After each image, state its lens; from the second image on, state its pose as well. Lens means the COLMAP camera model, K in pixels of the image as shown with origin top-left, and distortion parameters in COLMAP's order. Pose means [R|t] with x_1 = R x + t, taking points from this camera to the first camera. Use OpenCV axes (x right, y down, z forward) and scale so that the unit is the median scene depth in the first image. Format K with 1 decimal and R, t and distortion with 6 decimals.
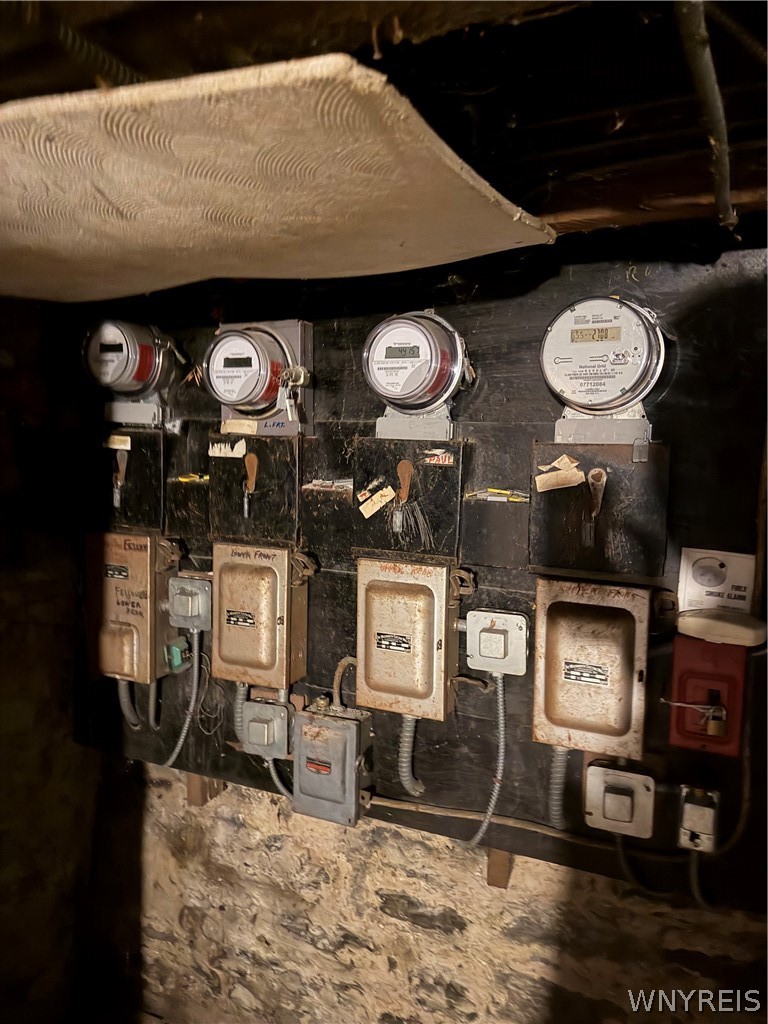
lens RADIAL K [[705.3, 0, 391.7], [0, 705.3, 511.9], [0, 0, 1]] dist [0.060691, -0.088348]
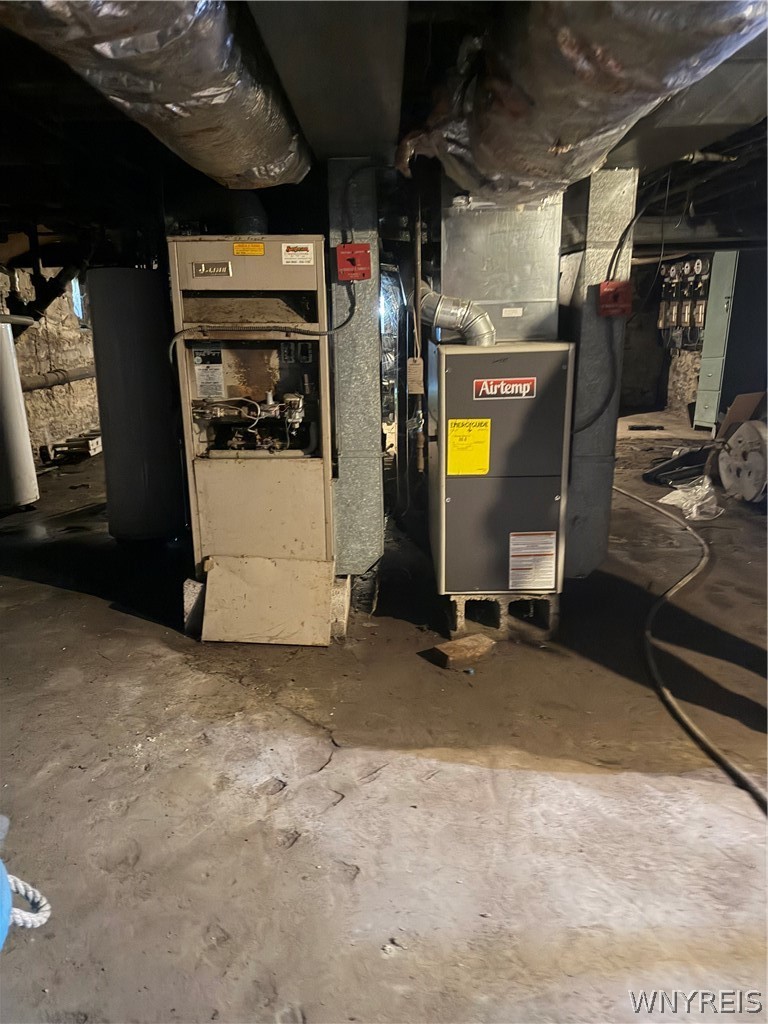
lens RADIAL K [[705.3, 0, 384.2], [0, 705.3, 503.0], [0, 0, 1]] dist [0.060691, -0.088348]
pose [[0.446006, 0.185614, -0.875572, 4.346181], [-0.035145, 0.981137, 0.190091, 0.668808], [0.894340, -0.054010, 0.444117, -4.010473]]
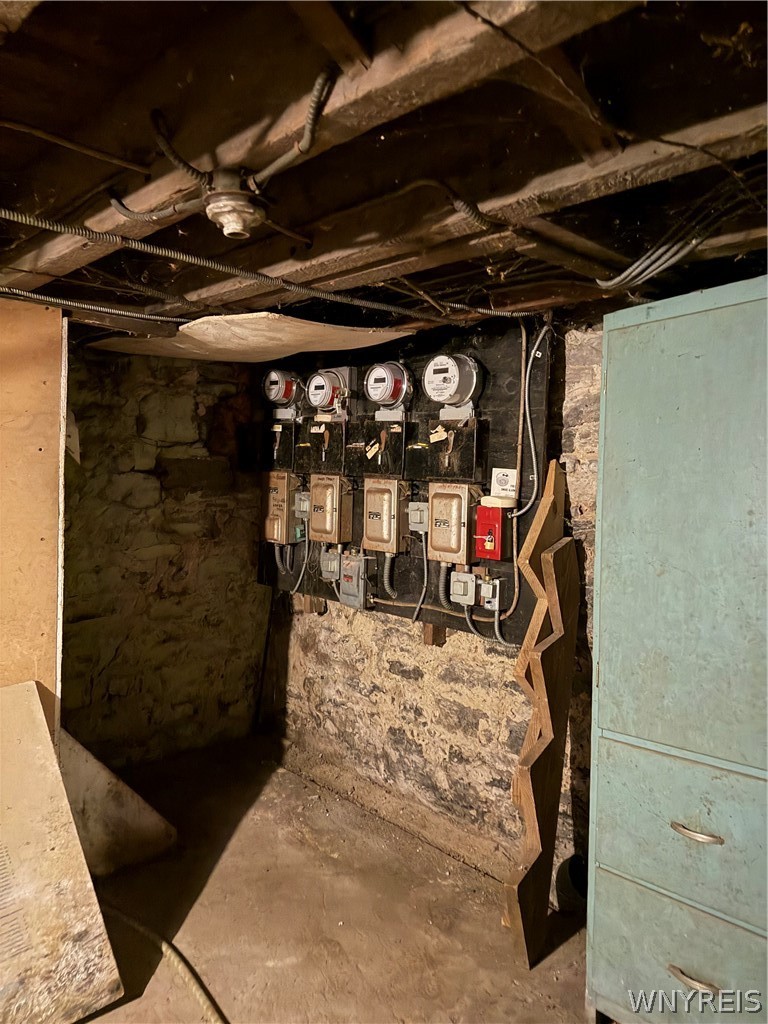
lens RADIAL K [[705.3, 0, 383.0], [0, 705.3, 506.1], [0, 0, 1]] dist [0.060691, -0.088348]
pose [[0.936919, 0.026686, -0.348526, 0.696923], [-0.040479, 0.998657, -0.032351, 0.203624], [0.347195, 0.044419, 0.936740, -0.900915]]
